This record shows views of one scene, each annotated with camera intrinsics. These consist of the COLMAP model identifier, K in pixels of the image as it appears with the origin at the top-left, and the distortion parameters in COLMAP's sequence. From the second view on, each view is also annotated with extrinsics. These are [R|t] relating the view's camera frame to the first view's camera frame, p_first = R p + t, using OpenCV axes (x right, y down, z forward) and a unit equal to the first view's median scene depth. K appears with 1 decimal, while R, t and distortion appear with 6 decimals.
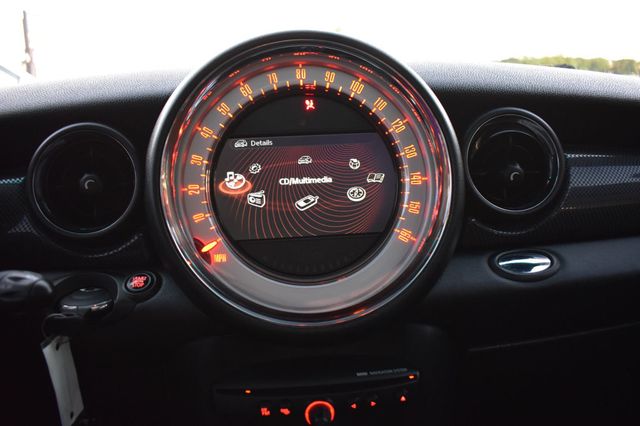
lens RADIAL K [[494.4, 0, 317.7], [0, 494.4, 216.3], [0, 0, 1]] dist [-0.094351, 0.010703]
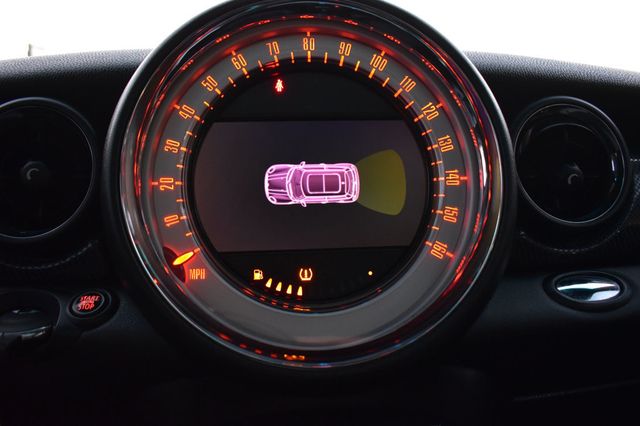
lens RADIAL K [[494.4, 0, 321.7], [0, 494.4, 213.9], [0, 0, 1]] dist [-0.094351, 0.010703]
pose [[0.999734, 0.020308, 0.010918, -0.016525], [-0.019395, 0.996765, -0.077994, 0.046564], [-0.012467, 0.077762, 0.996894, 0.231458]]
